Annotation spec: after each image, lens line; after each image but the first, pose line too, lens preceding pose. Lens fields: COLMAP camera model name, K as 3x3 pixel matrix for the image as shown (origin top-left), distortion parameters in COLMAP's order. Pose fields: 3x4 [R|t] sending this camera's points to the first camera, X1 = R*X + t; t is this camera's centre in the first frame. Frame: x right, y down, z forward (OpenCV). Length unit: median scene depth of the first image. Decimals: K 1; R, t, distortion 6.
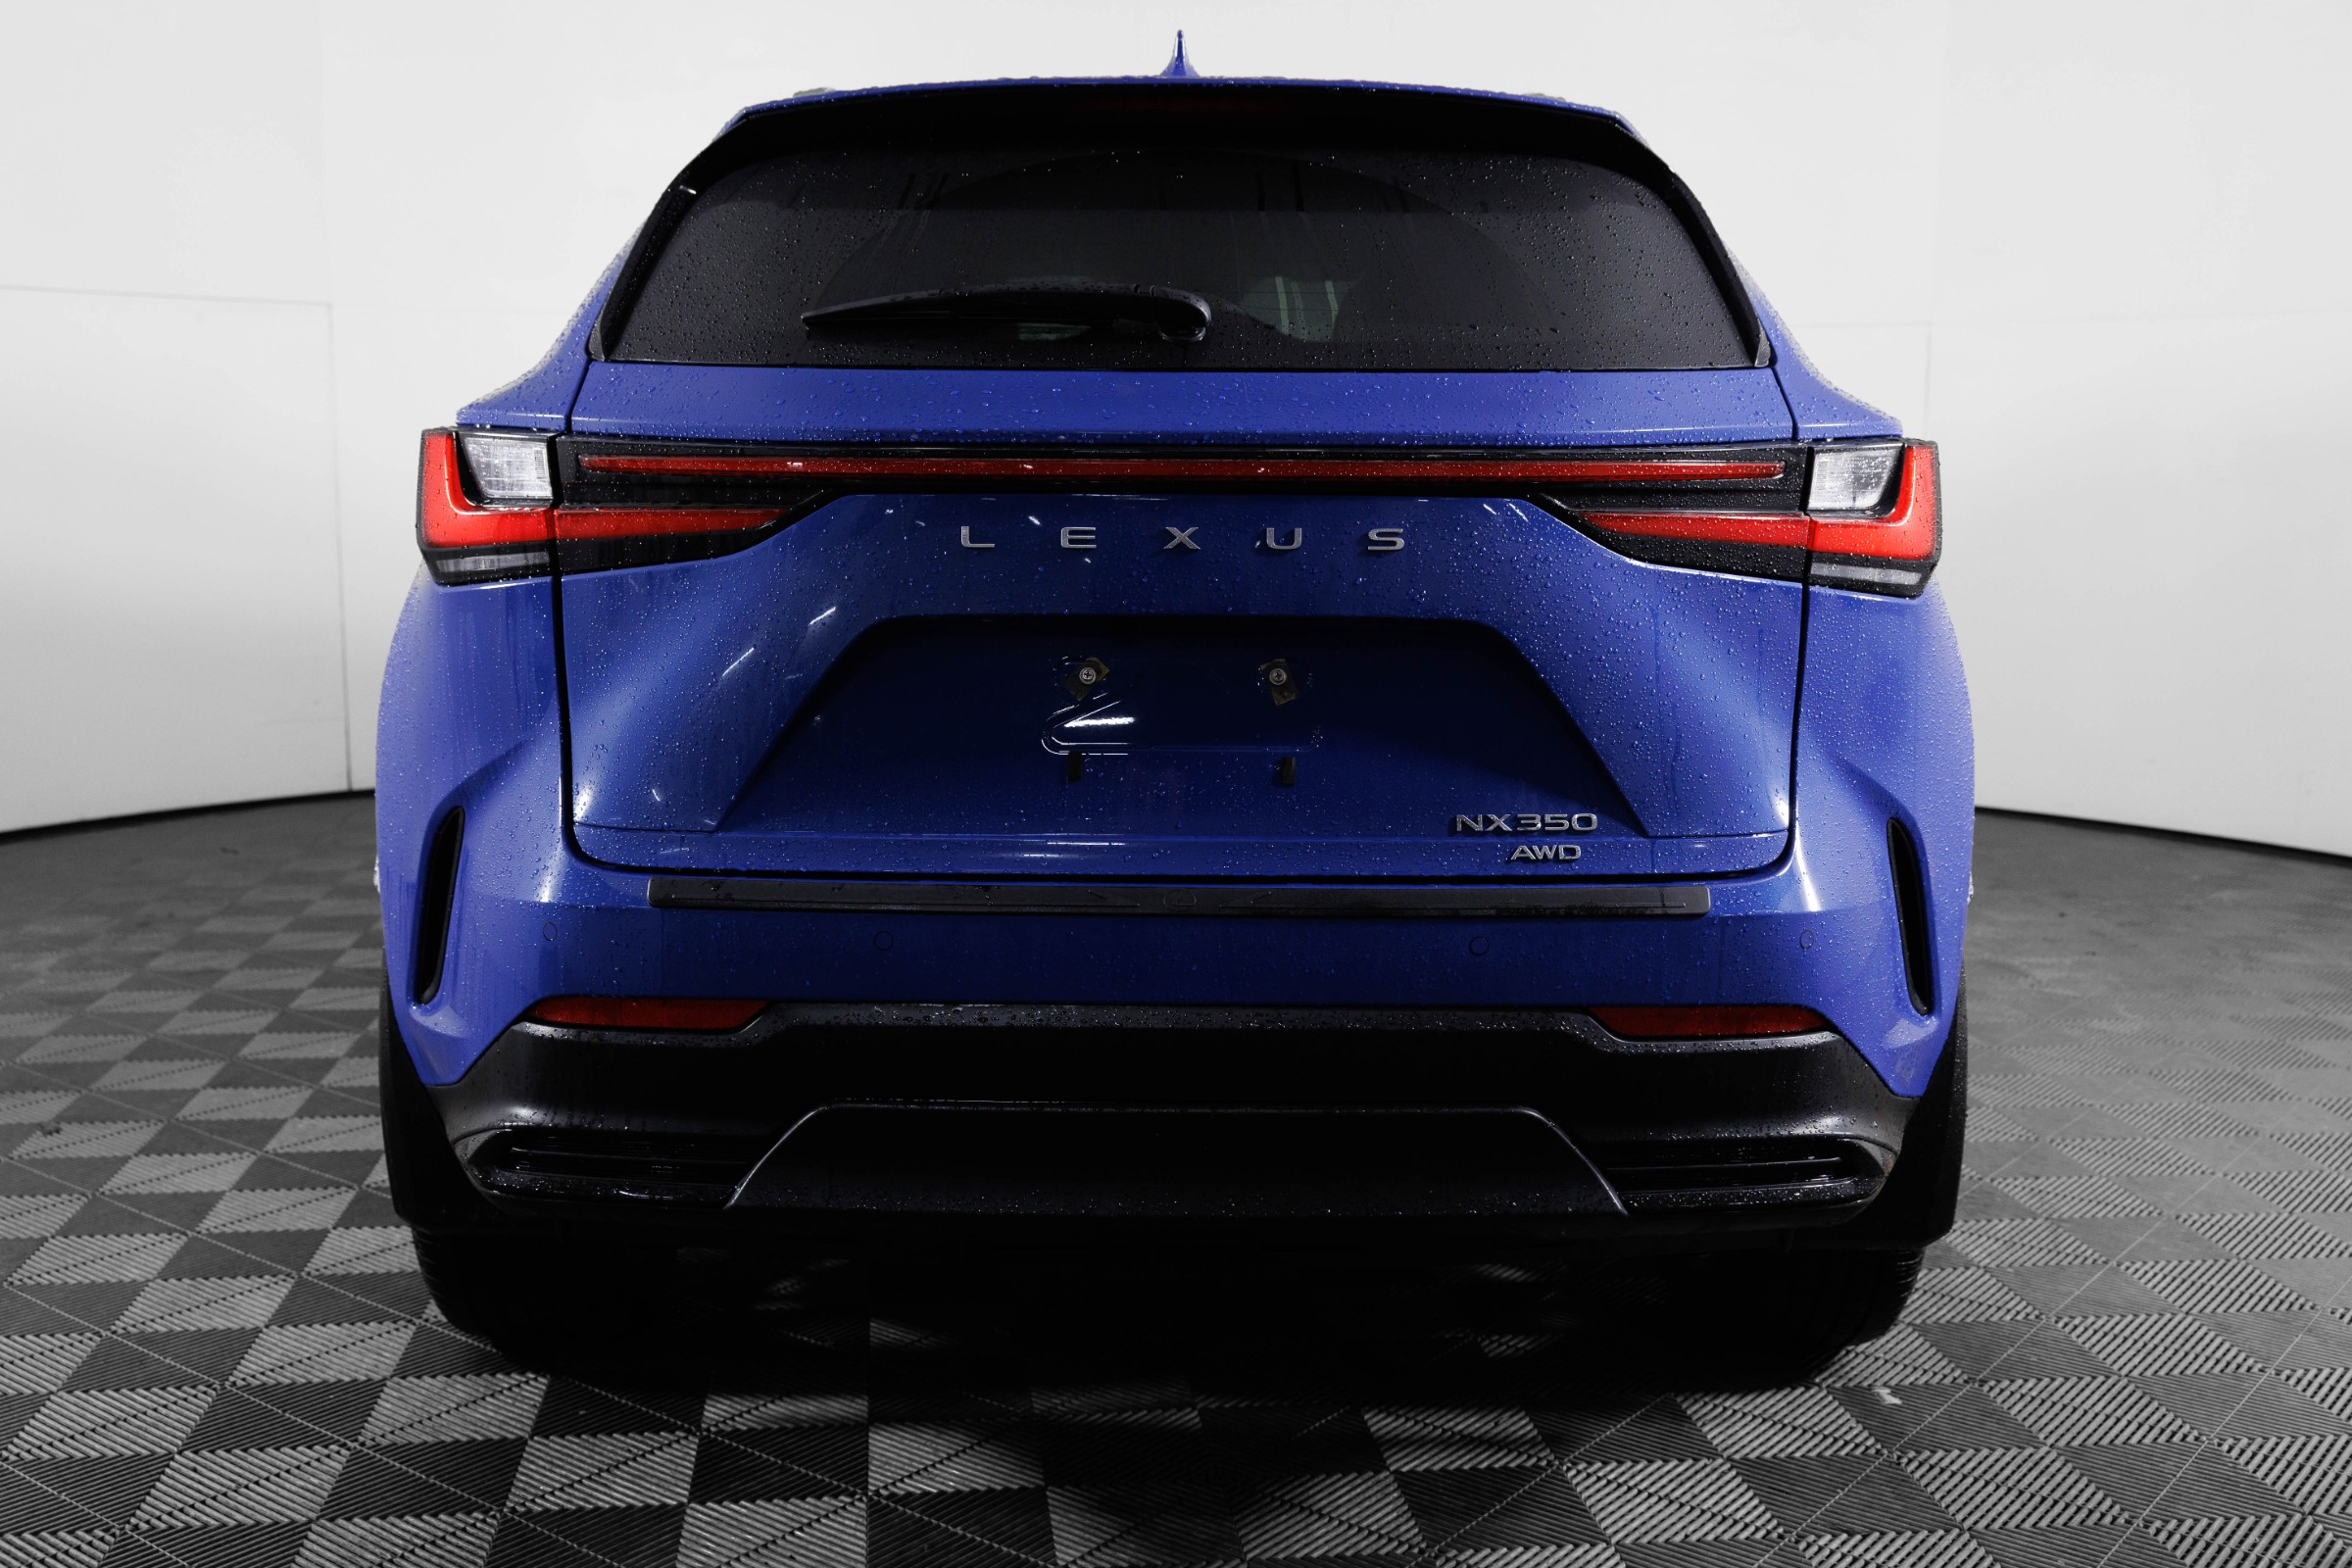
lens RADIAL K [[2439.3, 0, 1184.9], [0, 2439.3, 750.3], [0, 0, 1]] dist [-0.020280, -0.019594]
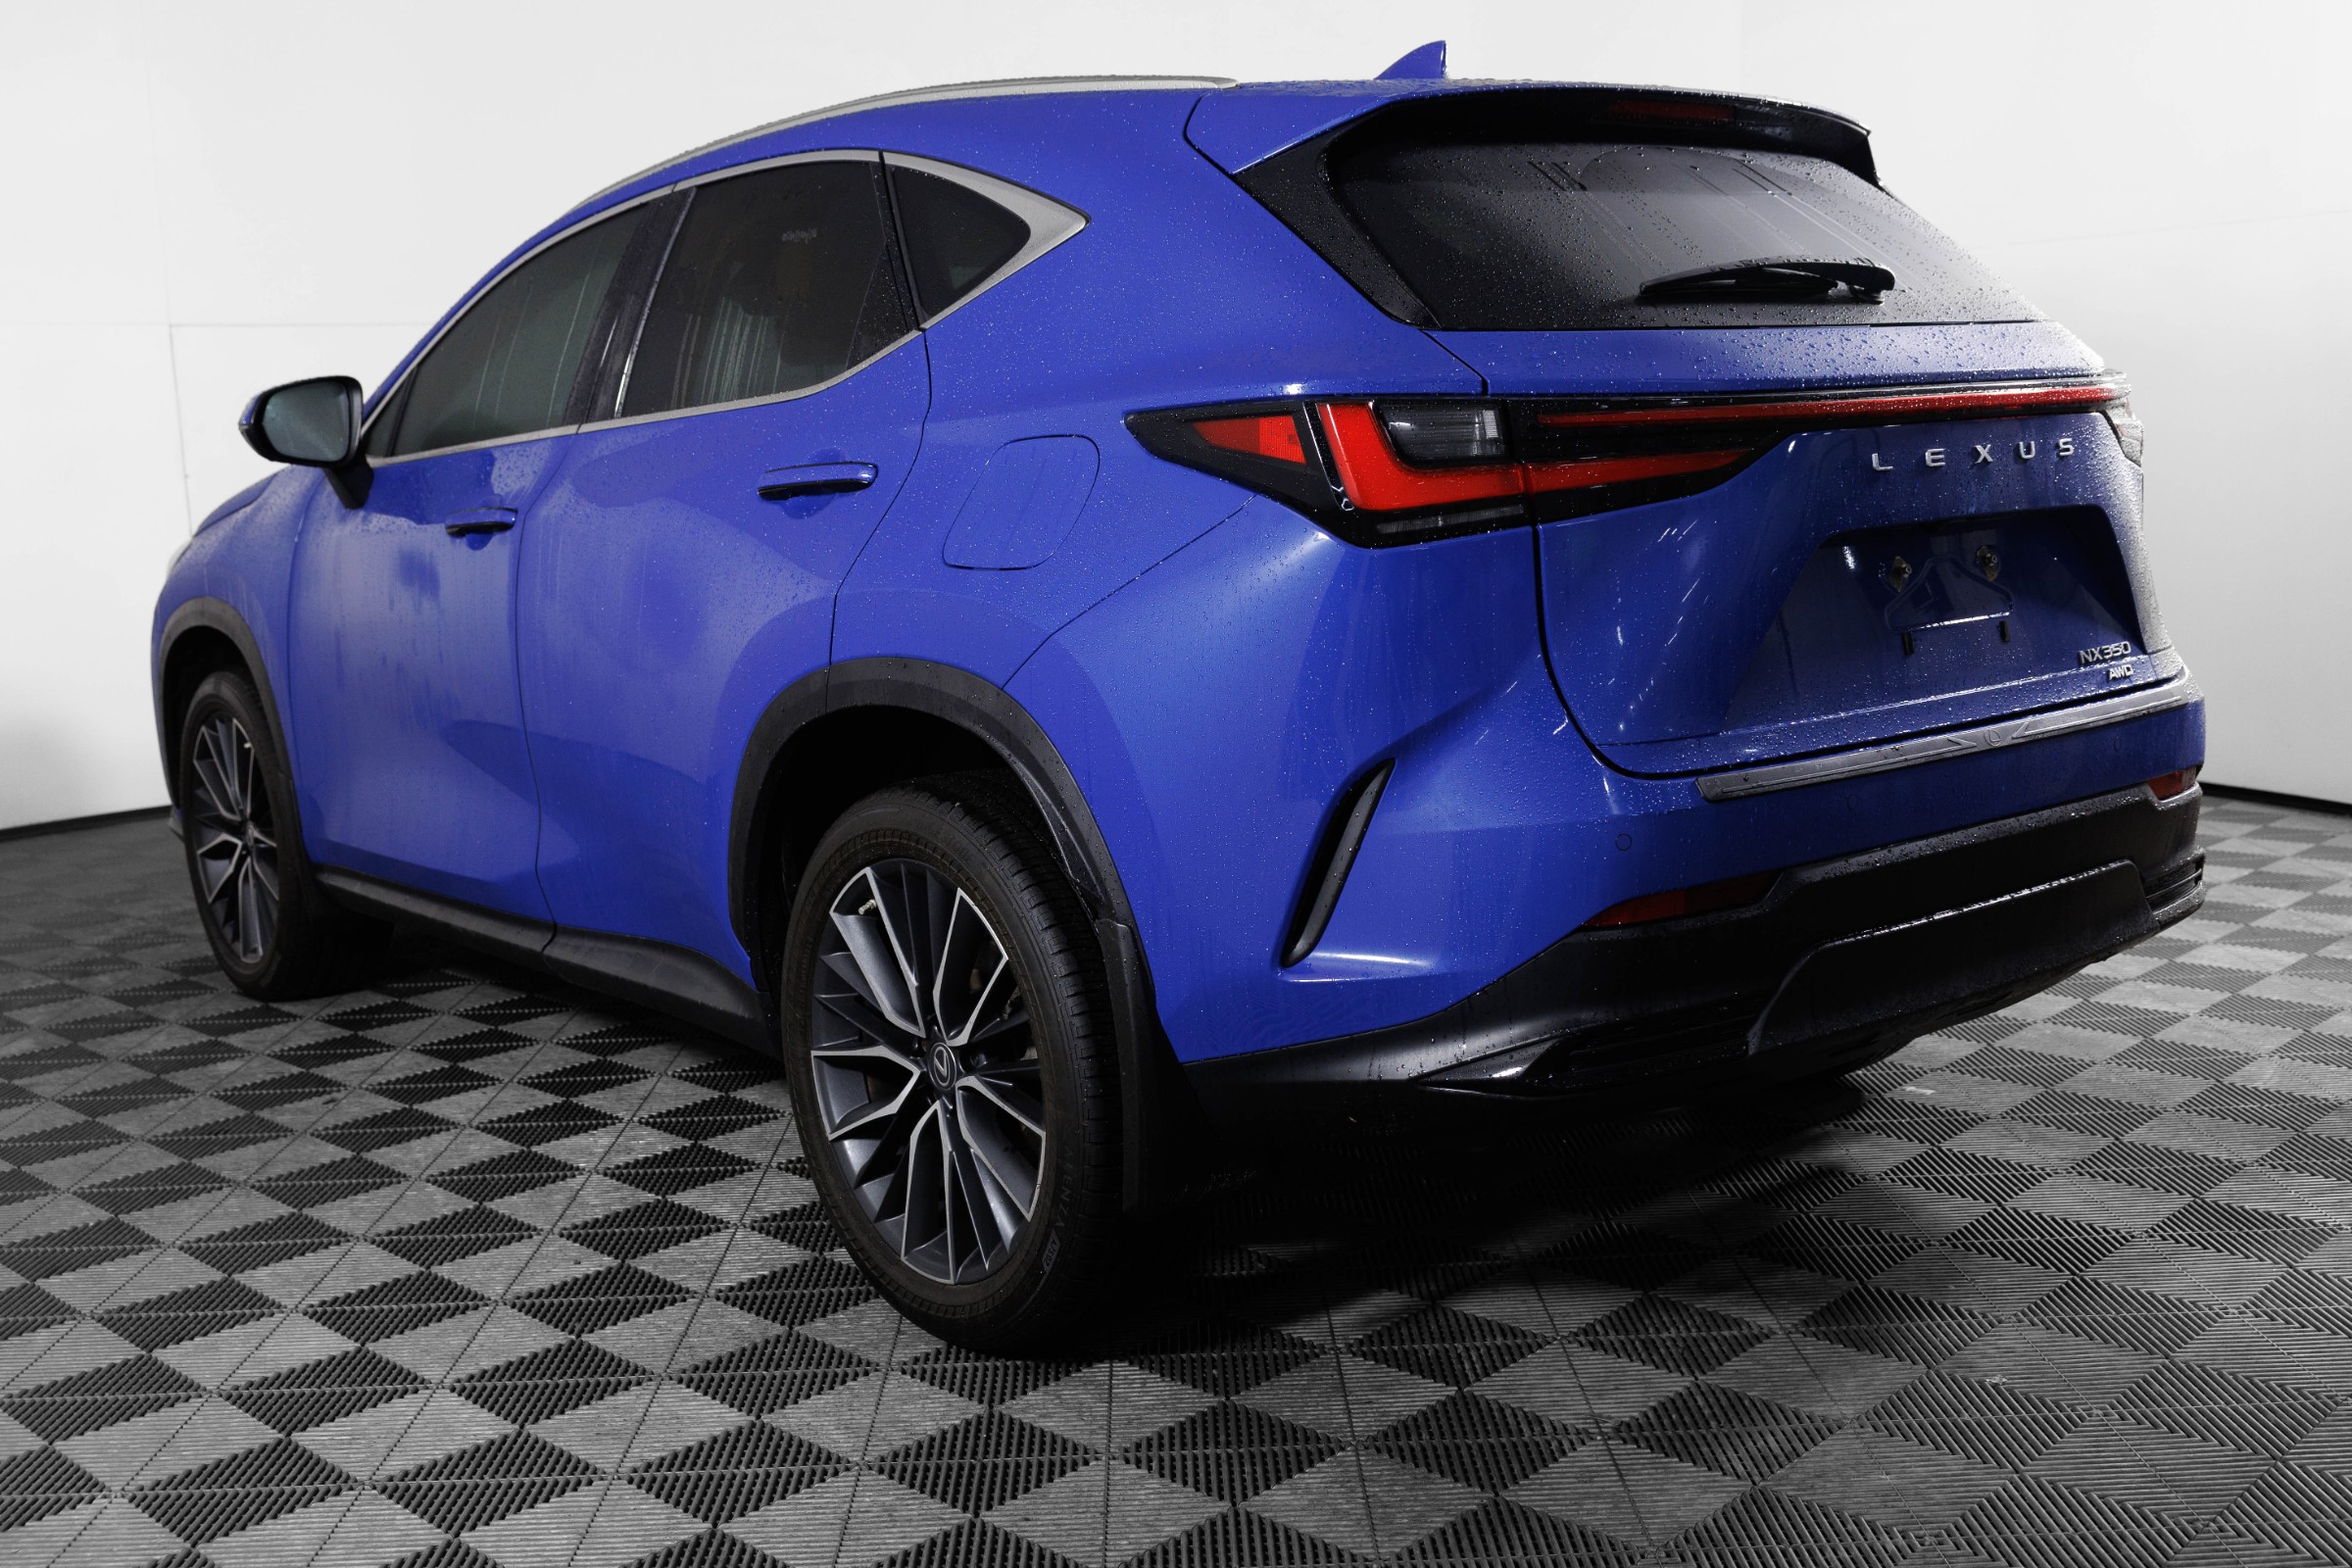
lens RADIAL K [[2448.1, 0, 1176.0], [0, 2448.1, 784.0], [0, 0, 1]] dist [-0.070030, -0.003389]
pose [[0.786118, -0.137610, 0.602563, -0.910713], [0.129715, 0.989921, 0.056844, -0.034621], [-0.604312, 0.033476, 0.796044, 0.202406]]
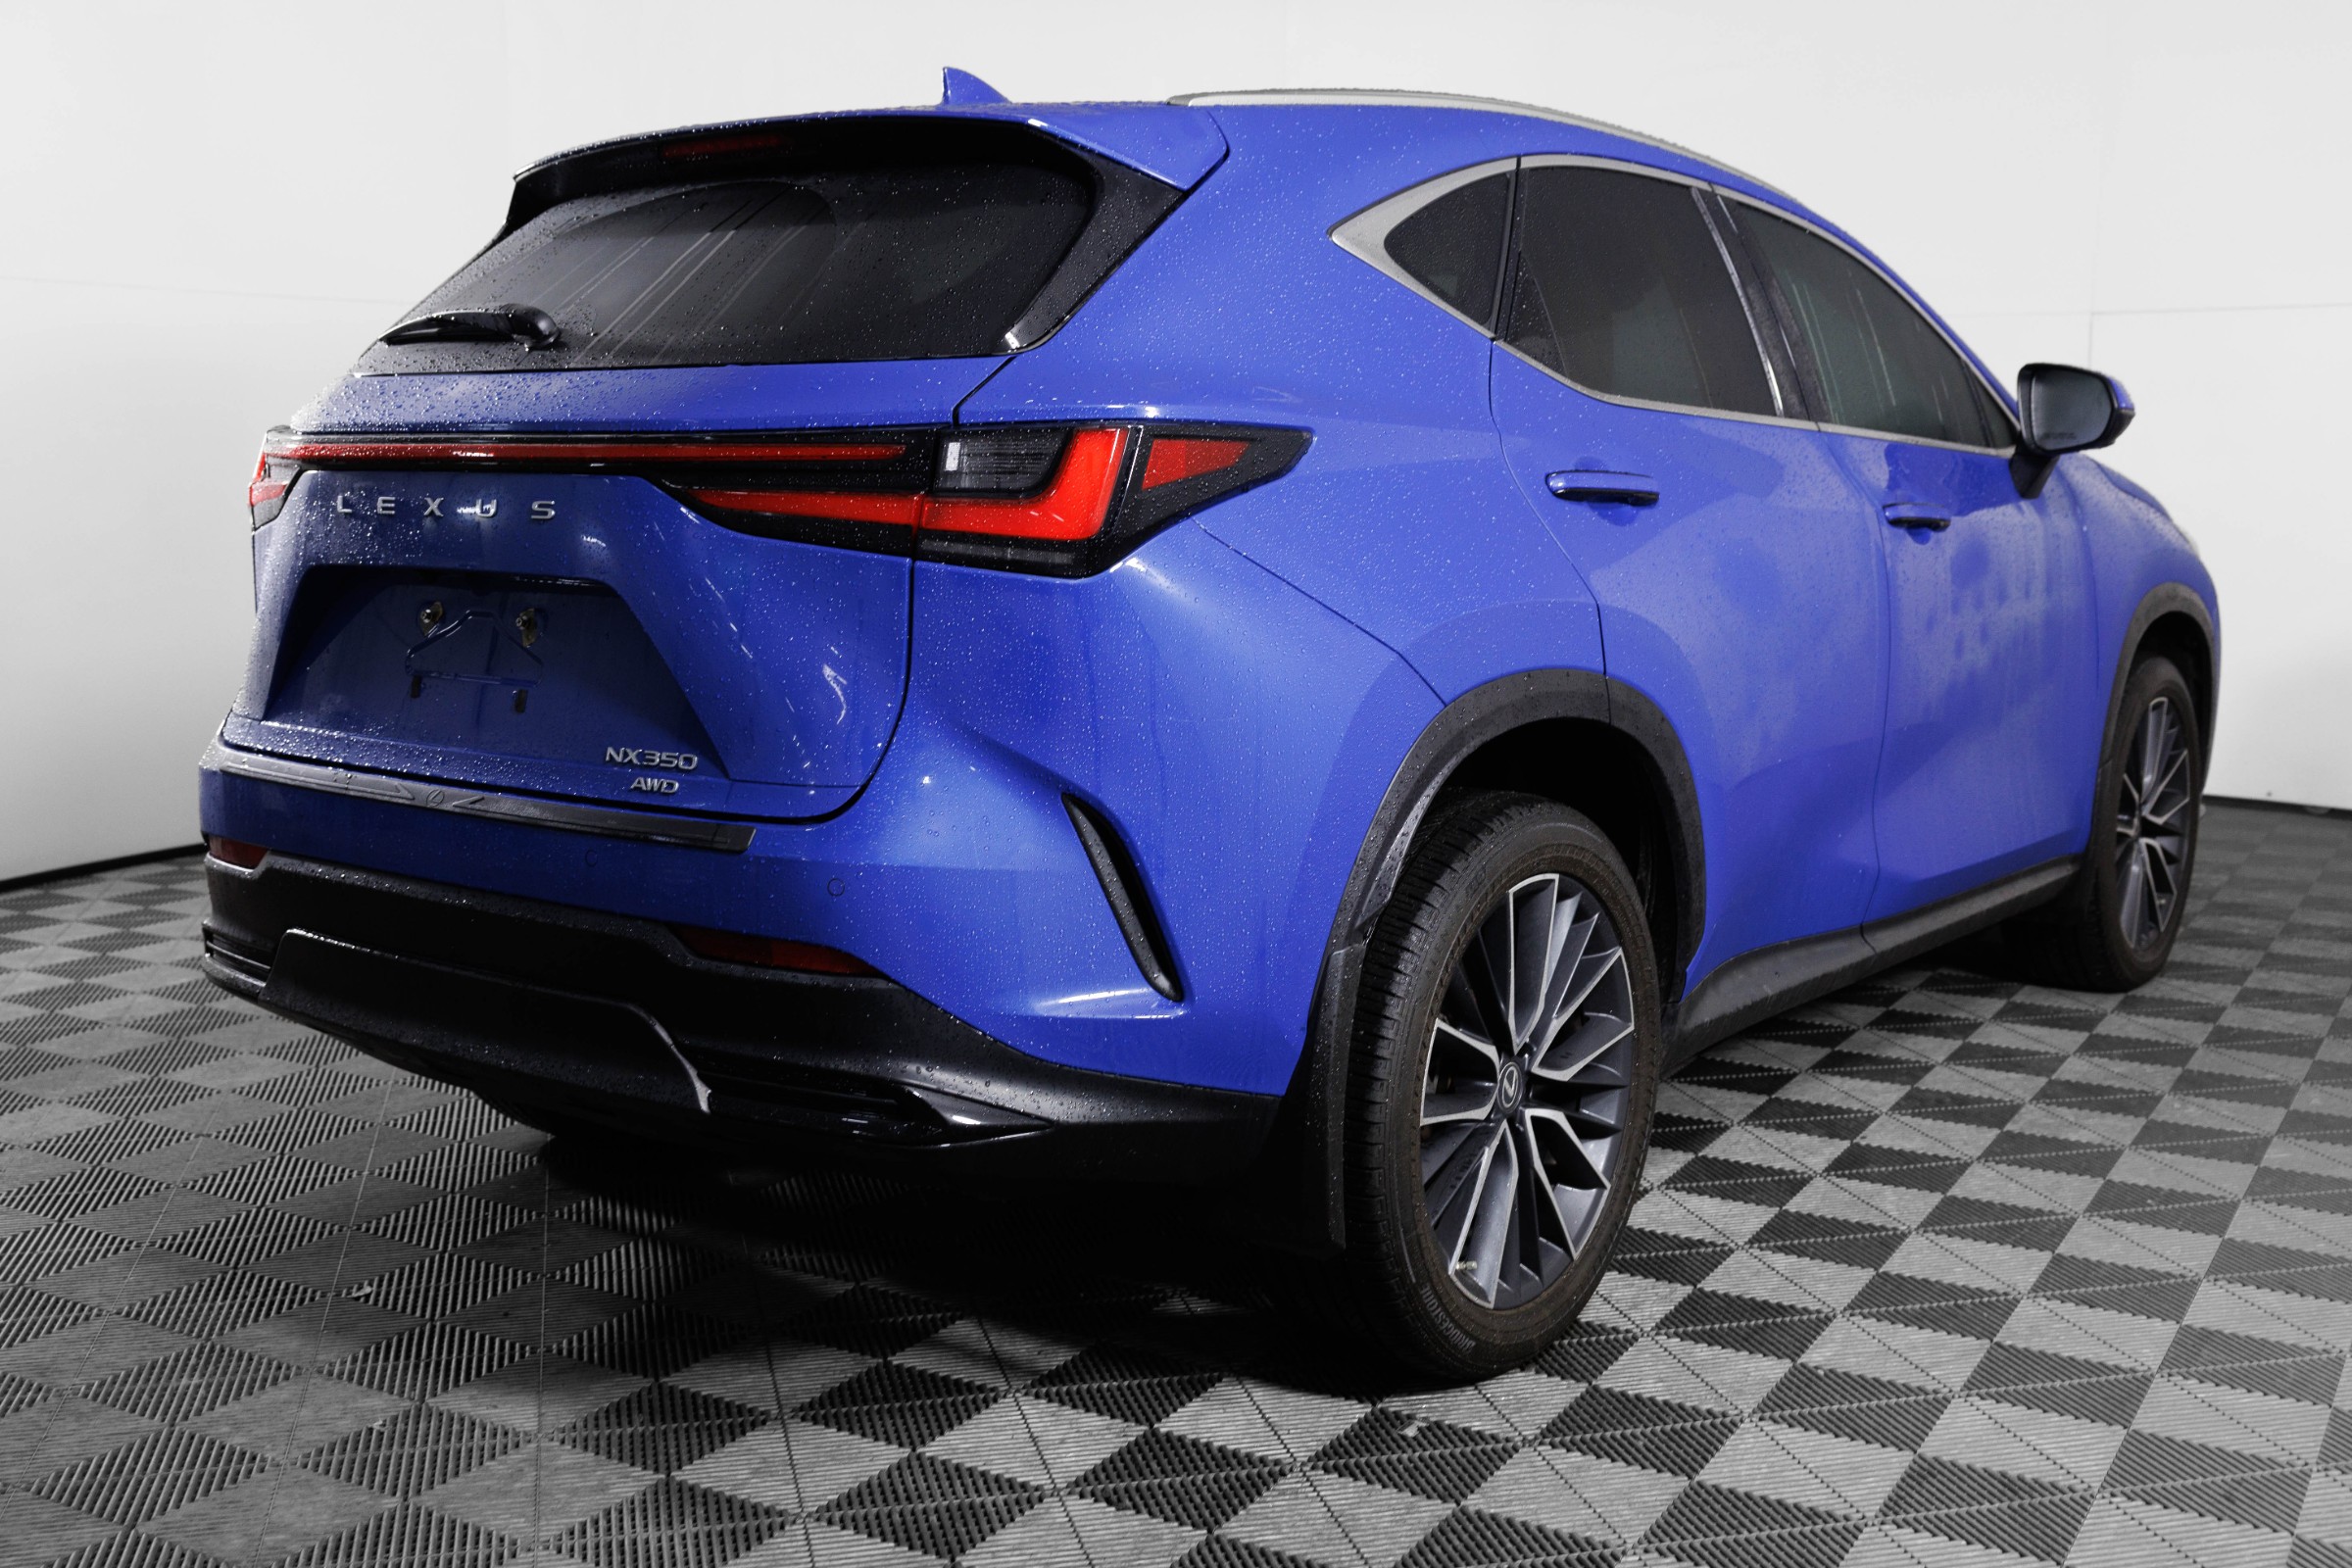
lens RADIAL K [[2506.1, 0, 1176.0], [0, 2506.1, 784.0], [0, 0, 1]] dist [0.001716, 0.003256]
pose [[0.781895, 0.079482, -0.618322, 0.893936], [-0.072911, 0.996691, 0.035920, -0.015835], [0.619131, 0.016997, 0.785103, 0.187084]]
